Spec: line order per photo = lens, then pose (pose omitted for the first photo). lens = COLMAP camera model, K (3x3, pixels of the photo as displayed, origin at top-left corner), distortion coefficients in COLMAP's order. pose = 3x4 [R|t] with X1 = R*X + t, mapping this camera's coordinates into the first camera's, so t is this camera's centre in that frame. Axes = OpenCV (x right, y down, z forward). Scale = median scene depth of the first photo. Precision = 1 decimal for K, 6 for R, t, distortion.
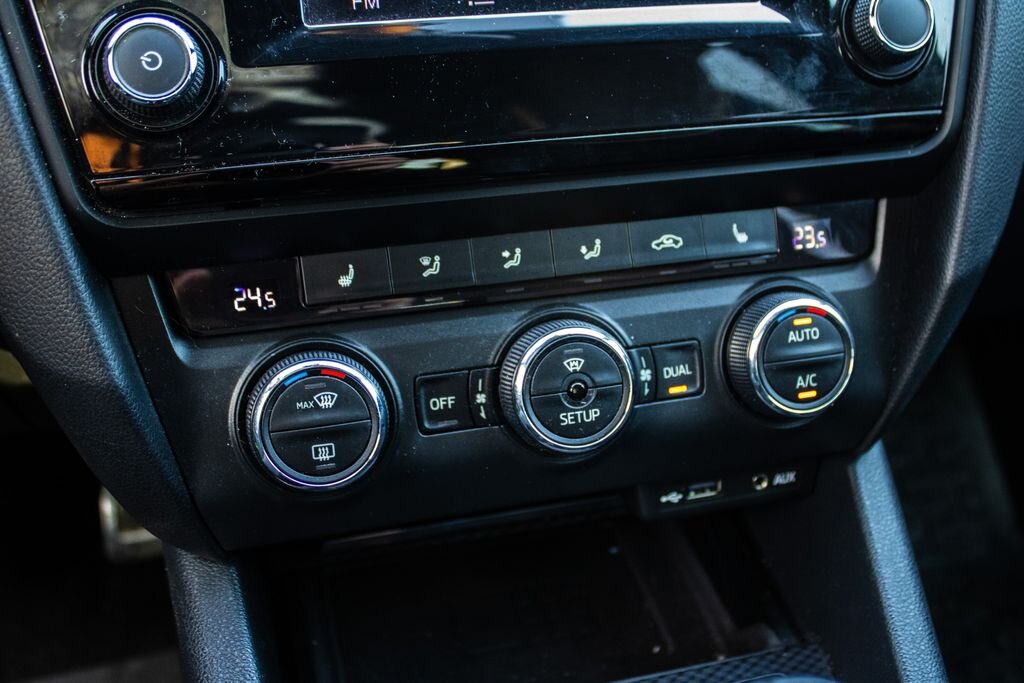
lens RADIAL K [[1064.3, 0, 545.8], [0, 1064.3, 372.9], [0, 0, 1]] dist [-0.087260, 0.000000]
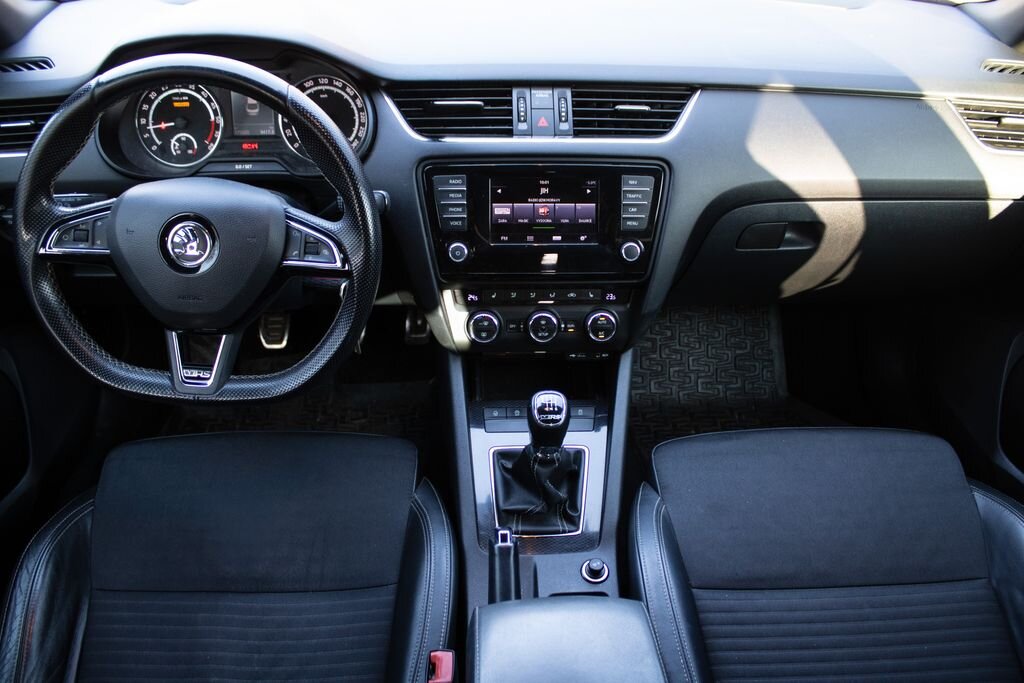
lens RADIAL K [[896.2, 0, 536.1], [0, 896.2, 349.0], [0, 0, 1]] dist [-0.154456, 0.137480]
pose [[0.975179, 0.155277, -0.157842, 0.556037], [-0.128735, 0.977622, 0.166383, -0.475557], [0.180145, -0.141934, 0.973346, -2.409960]]
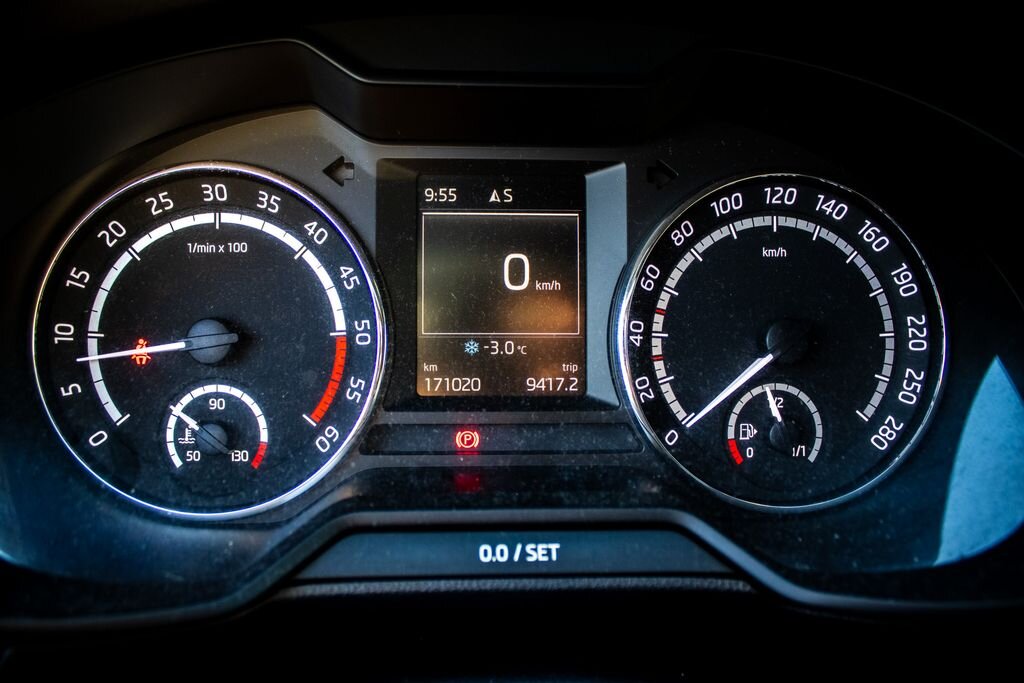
lens RADIAL K [[896.2, 0, 509.7], [0, 896.2, 337.5], [0, 0, 1]] dist [-0.154456, 0.137480]
pose [[0.976787, 0.106472, -0.185880, -1.060085], [-0.127557, 0.986215, -0.105400, -0.546678], [0.172095, 0.126663, 0.976903, 0.031480]]
